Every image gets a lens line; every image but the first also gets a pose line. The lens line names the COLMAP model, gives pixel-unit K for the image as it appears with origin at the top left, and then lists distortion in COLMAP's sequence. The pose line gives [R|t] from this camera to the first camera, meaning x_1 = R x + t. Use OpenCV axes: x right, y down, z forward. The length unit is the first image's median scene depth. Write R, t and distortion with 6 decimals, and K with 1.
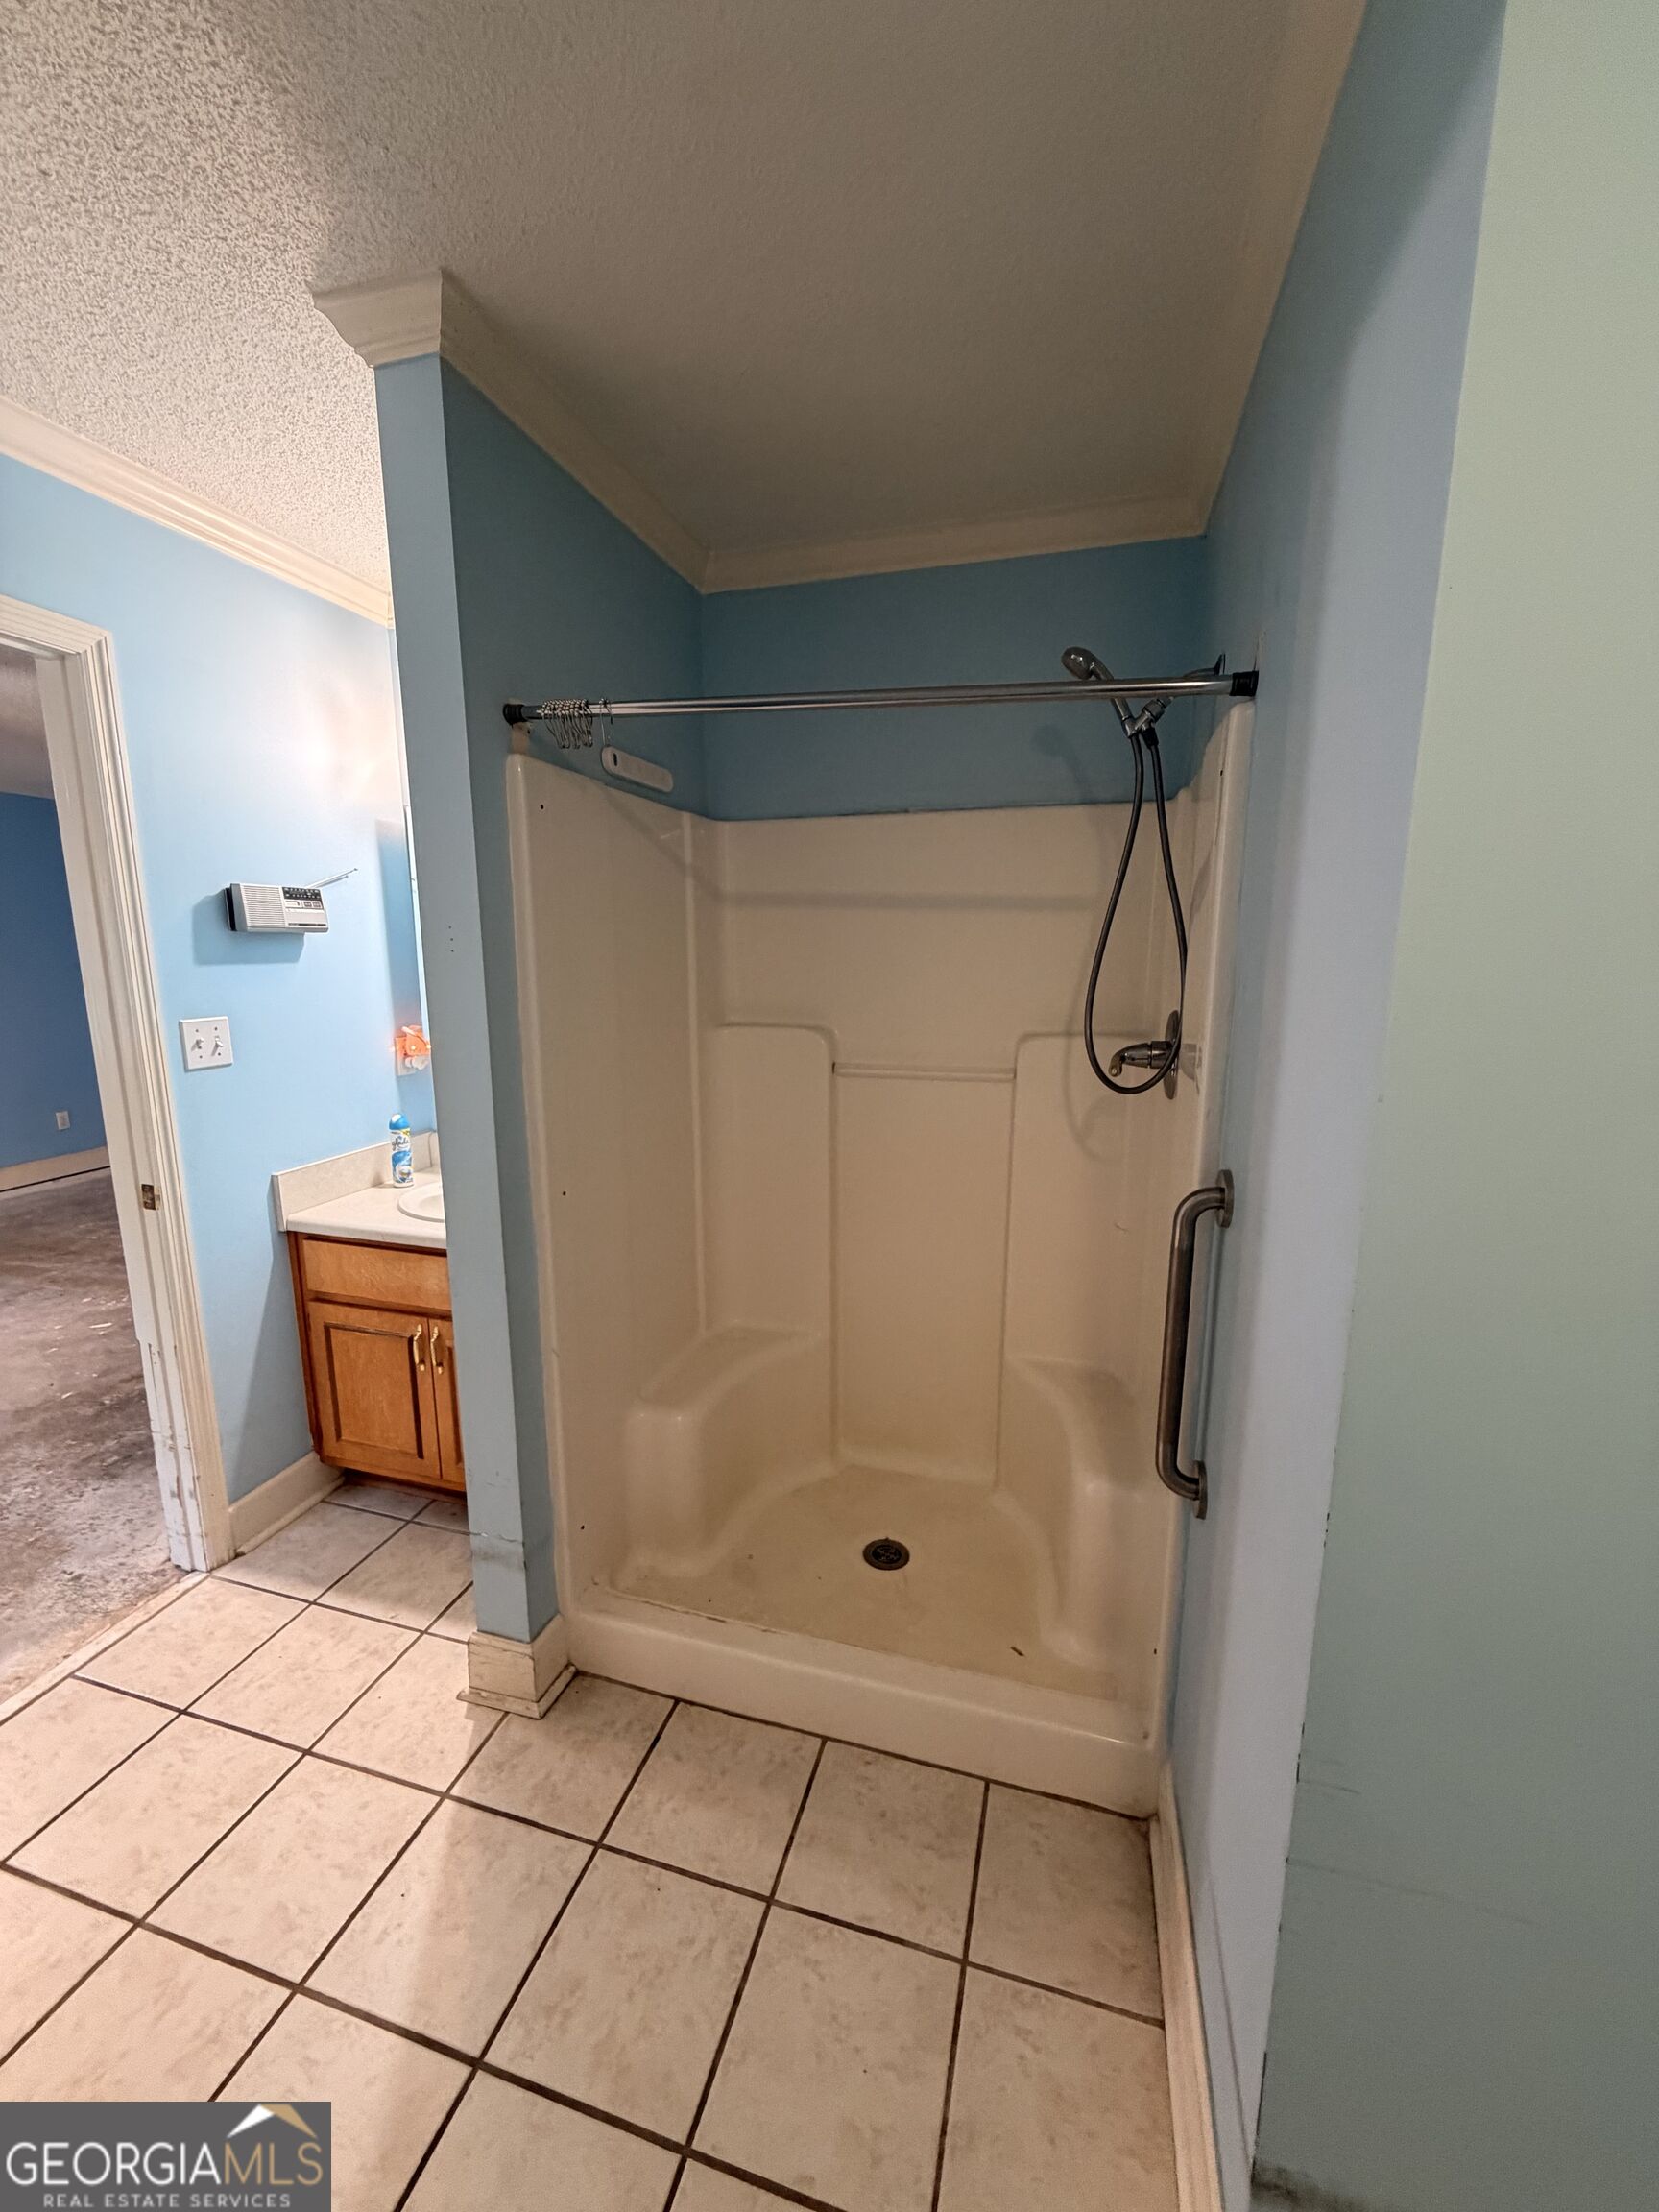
lens RADIAL K [[881.0, 0, 831.3], [0, 881.0, 1108.0], [0, 0, 1]] dist [-0.000875, 0.000654]
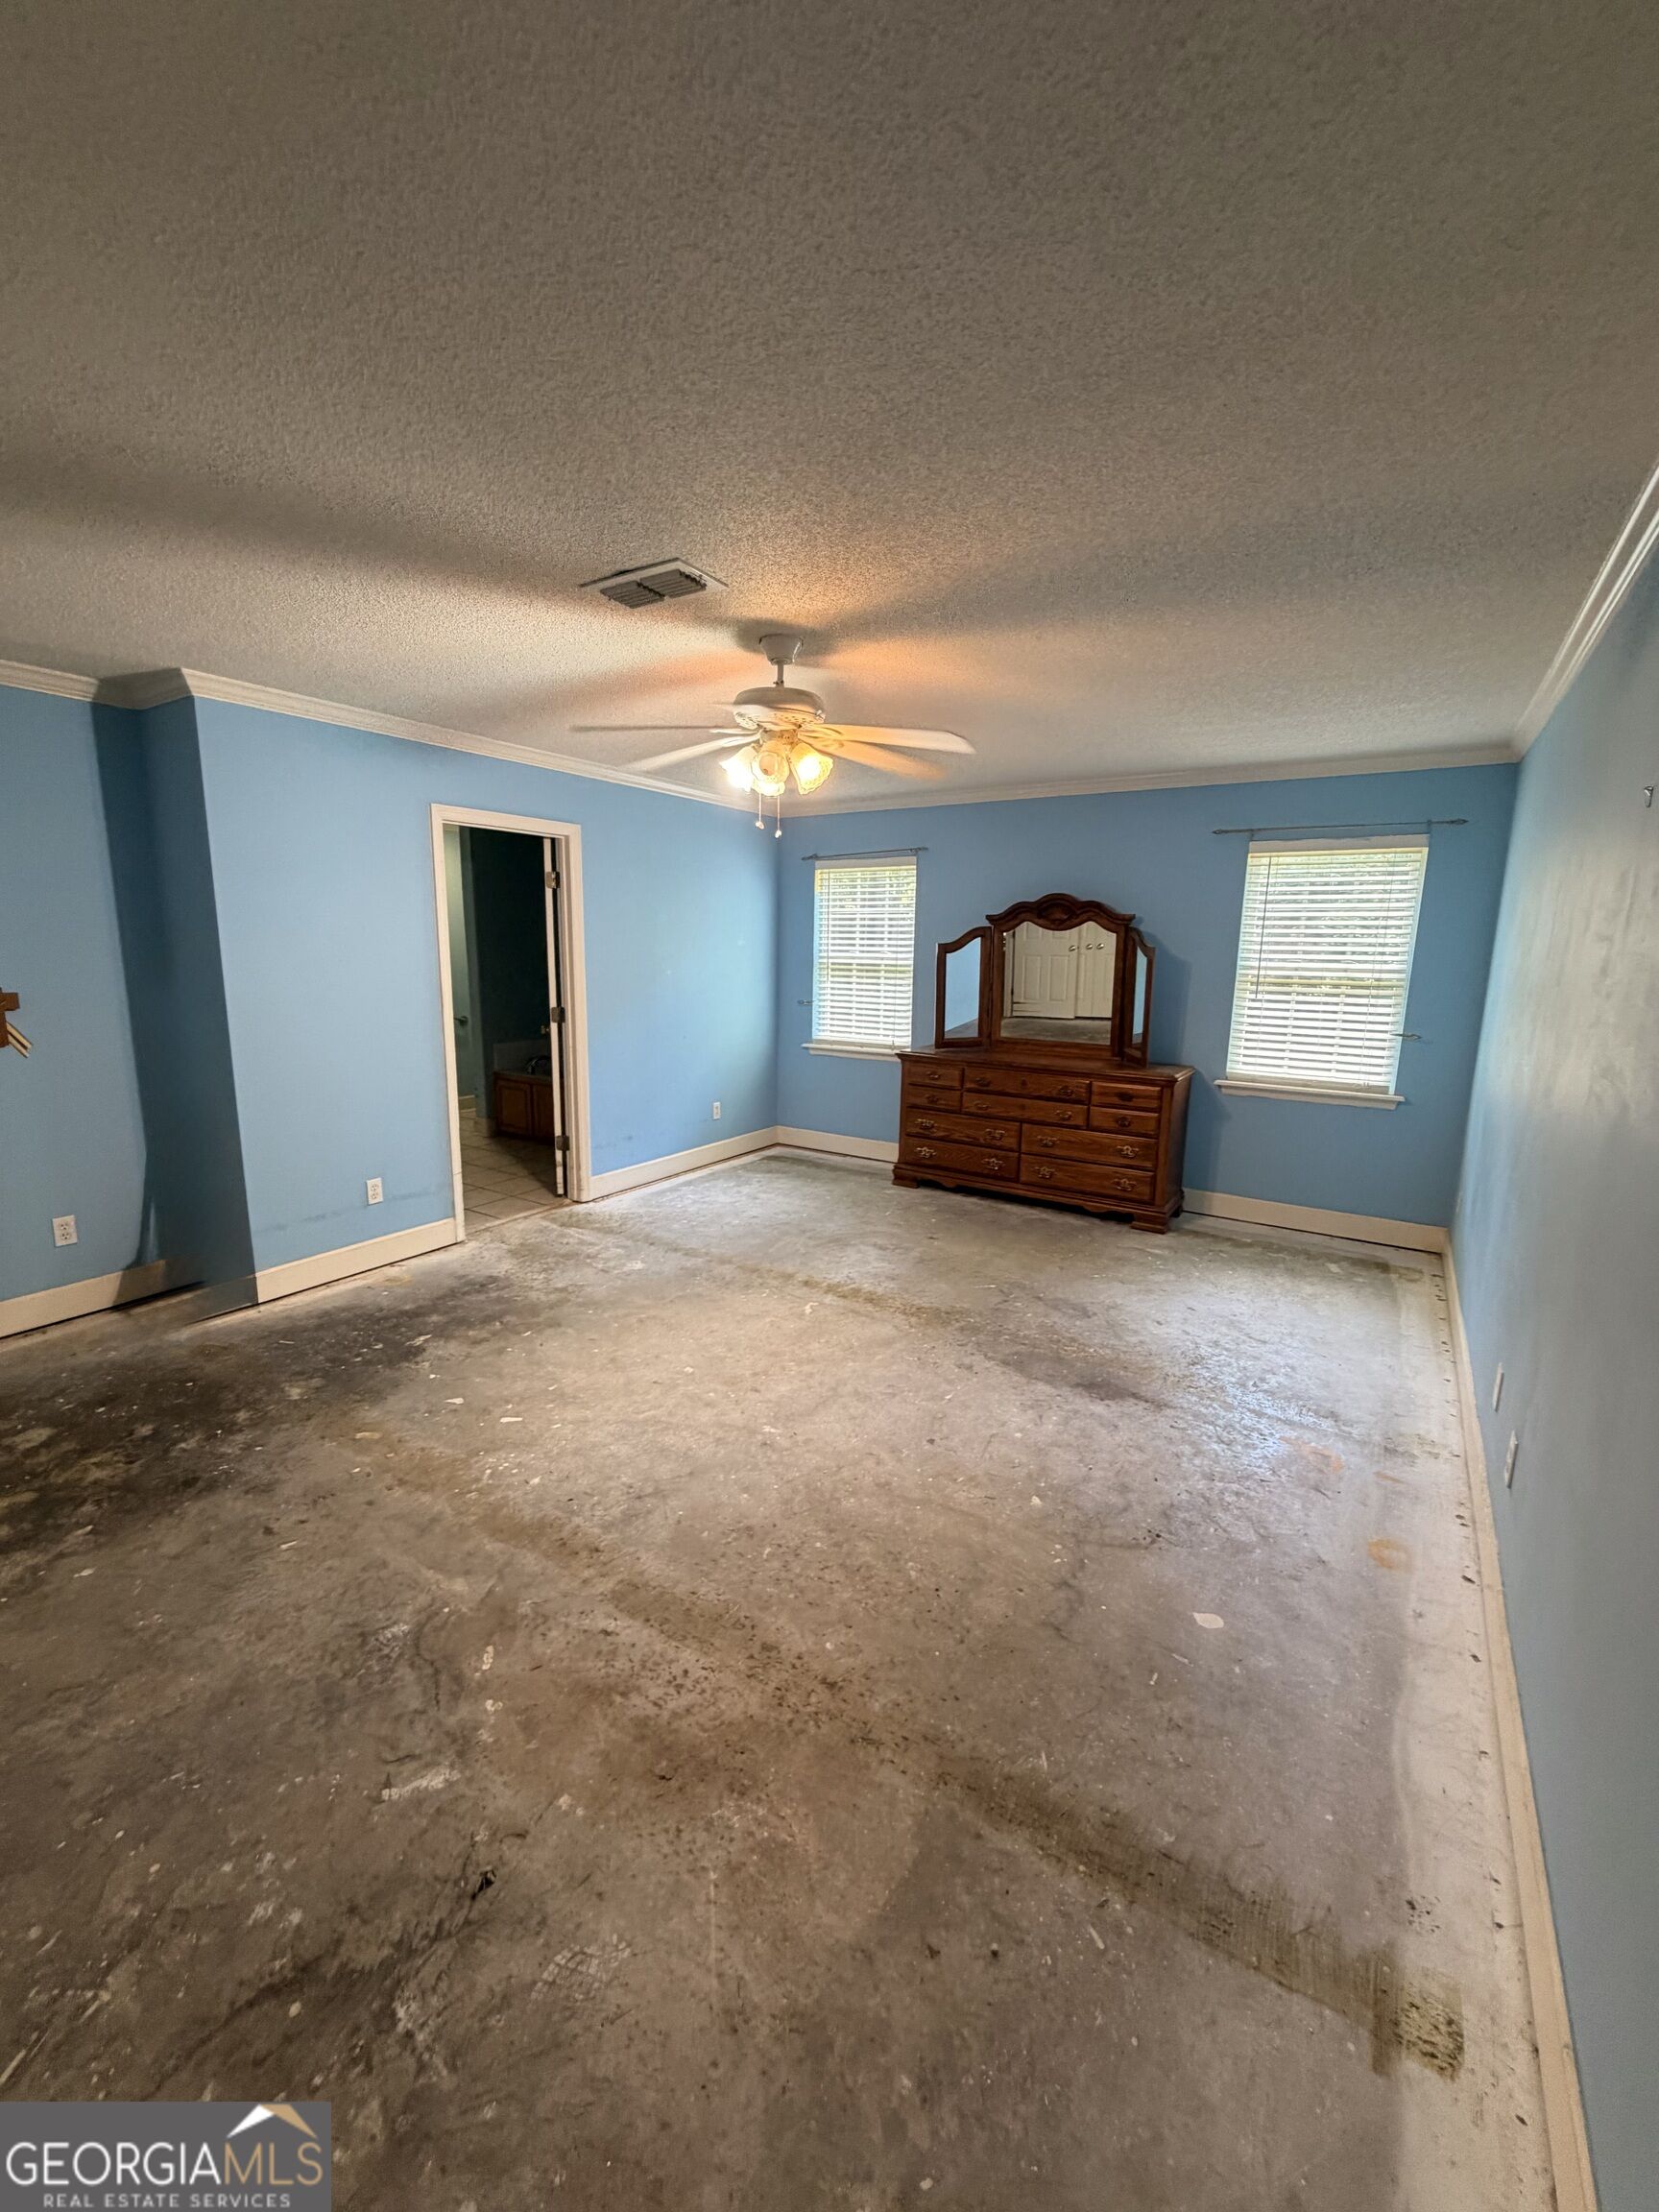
lens RADIAL K [[881.0, 0, 827.3], [0, 881.0, 1104.2], [0, 0, 1]] dist [-0.000875, 0.000654]
pose [[-0.955683, -0.073648, 0.285037, -1.260680], [0.032791, 0.935549, 0.351672, -0.288285], [-0.292566, 0.345434, -0.891673, 1.471430]]
